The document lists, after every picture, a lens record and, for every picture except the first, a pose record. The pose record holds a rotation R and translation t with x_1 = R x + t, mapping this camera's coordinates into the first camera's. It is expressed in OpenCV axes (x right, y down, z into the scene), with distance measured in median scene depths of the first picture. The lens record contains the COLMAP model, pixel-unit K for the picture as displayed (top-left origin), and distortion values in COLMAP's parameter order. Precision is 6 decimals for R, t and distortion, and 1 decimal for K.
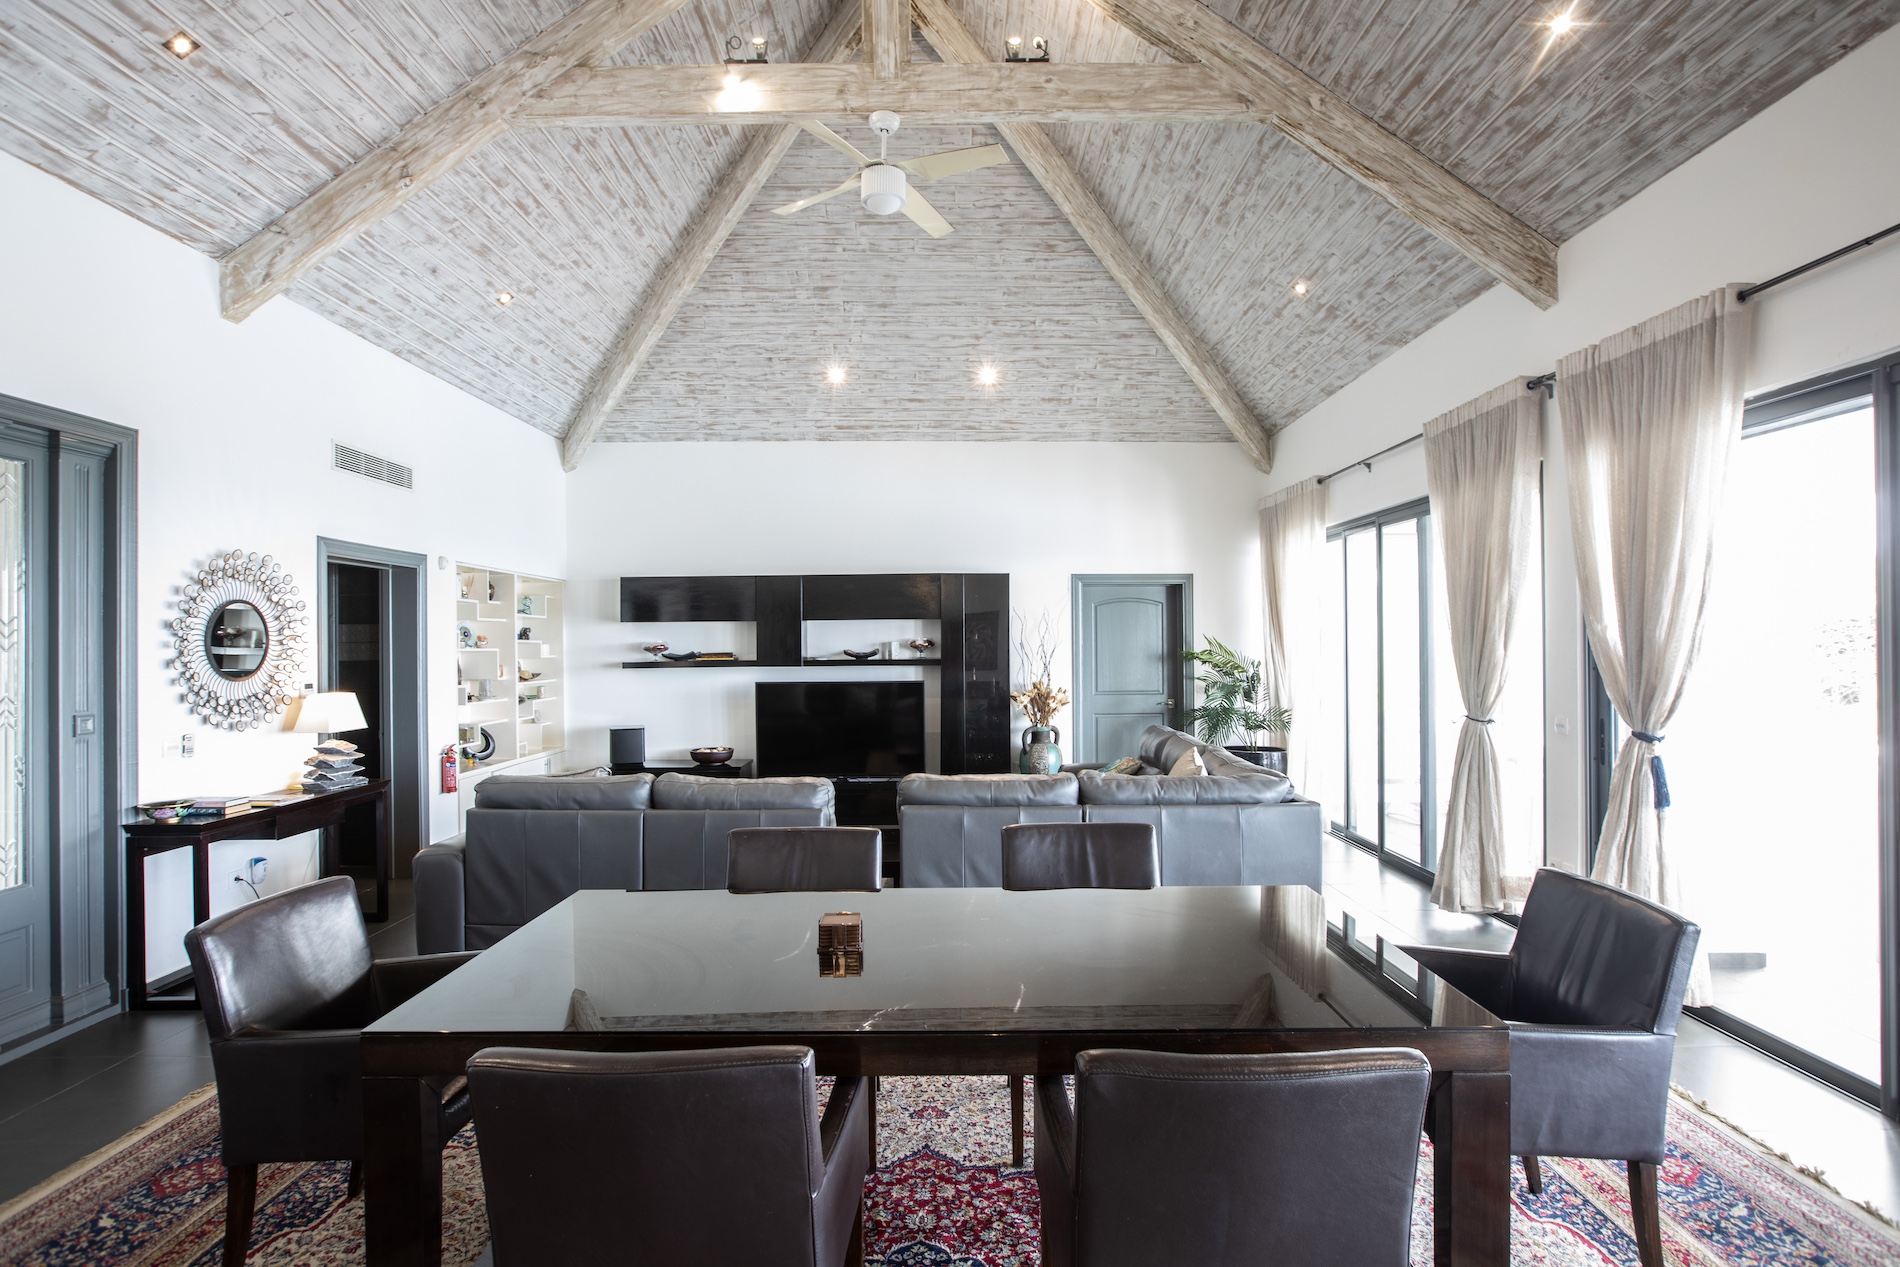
lens RADIAL K [[938.7, 0, 927.0], [0, 938.7, 638.6], [0, 0, 1]] dist [-0.071451, 0.036745]
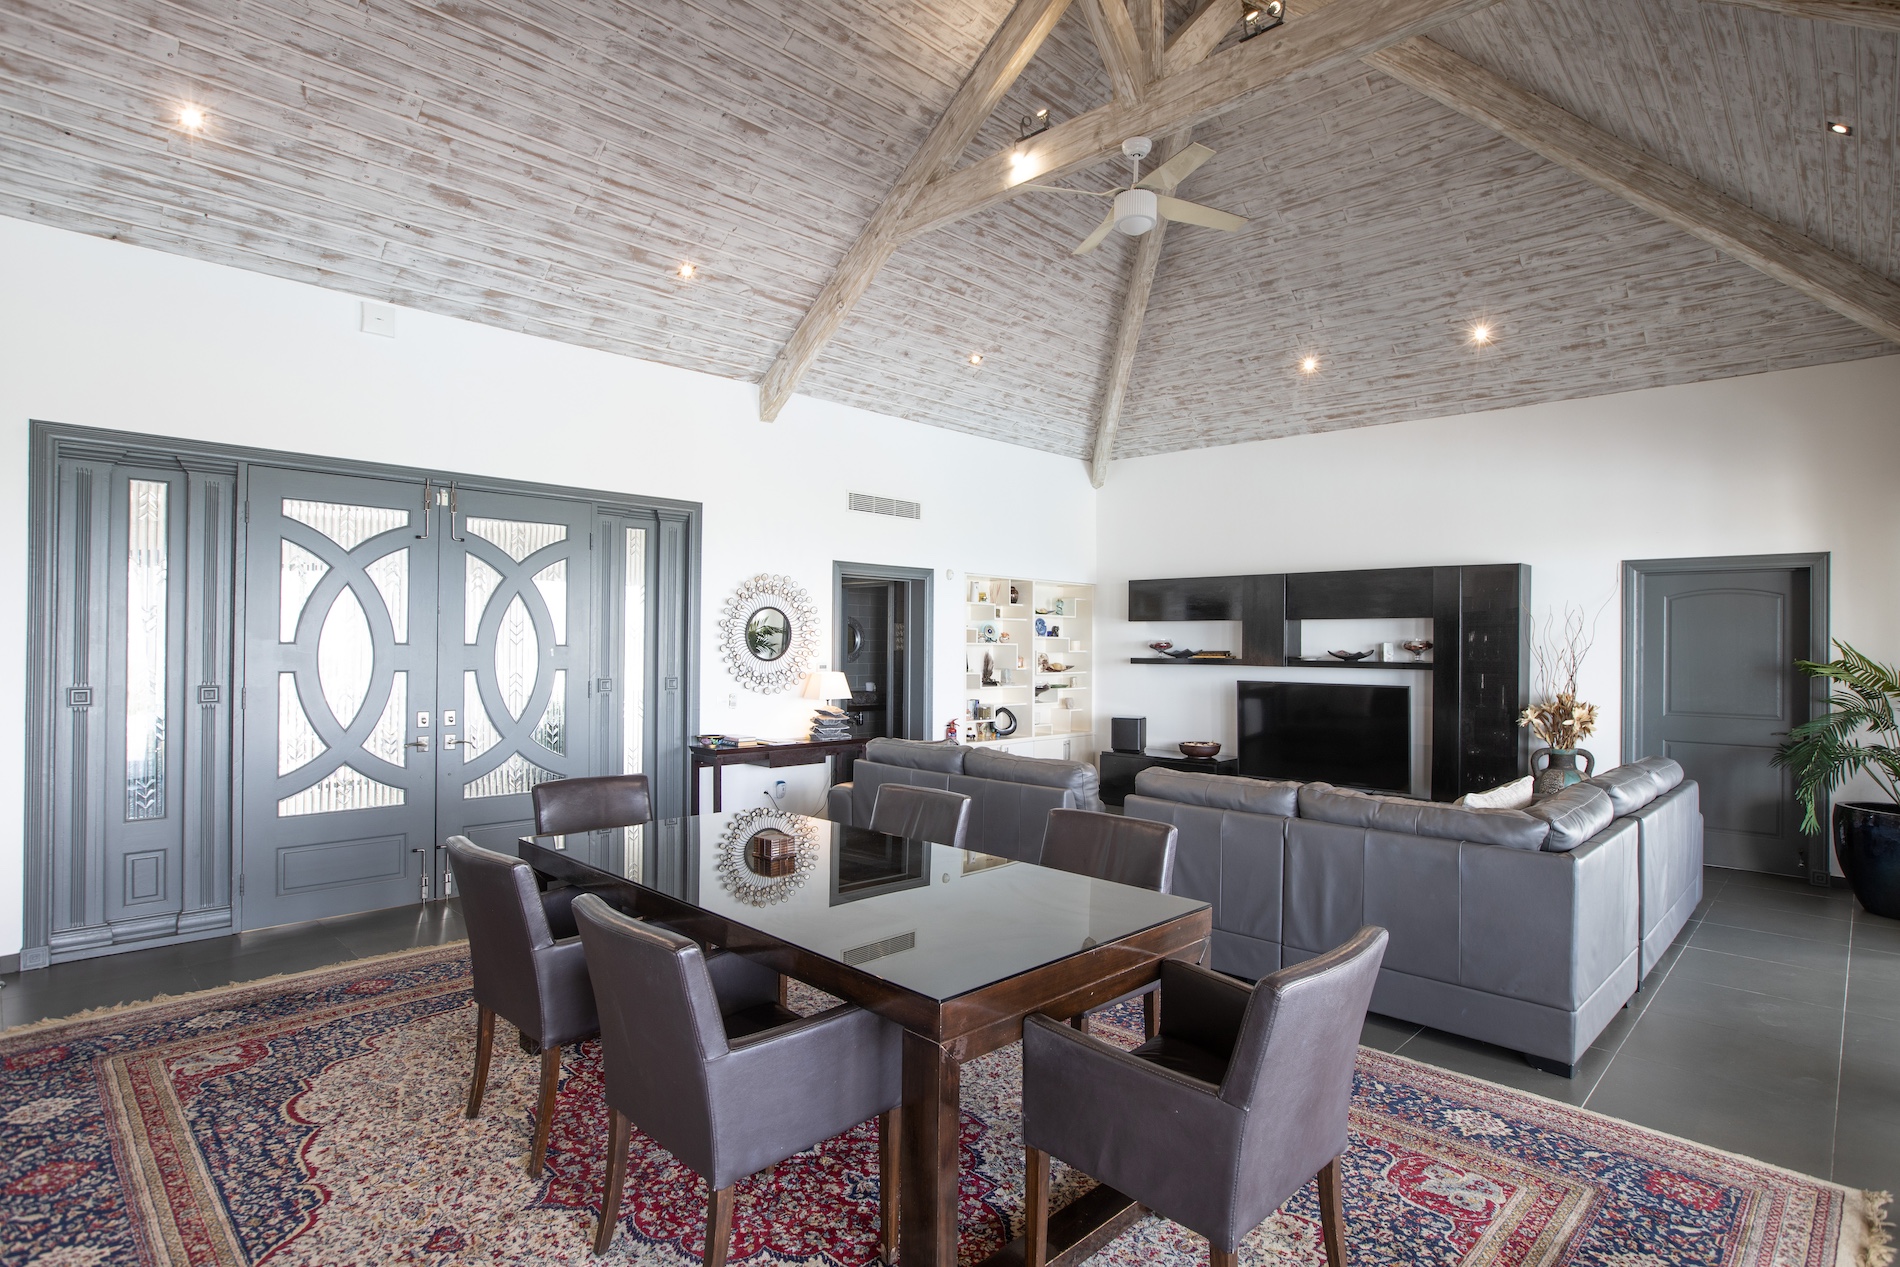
lens RADIAL K [[938.7, 0, 927.0], [0, 938.7, 638.6], [0, 0, 1]] dist [-0.071451, 0.036745]
pose [[0.716093, 0.011620, -0.697908, 0.300177], [-0.010870, 0.999926, 0.005496, -0.001083], [0.697920, 0.003650, 0.716166, 0.046323]]
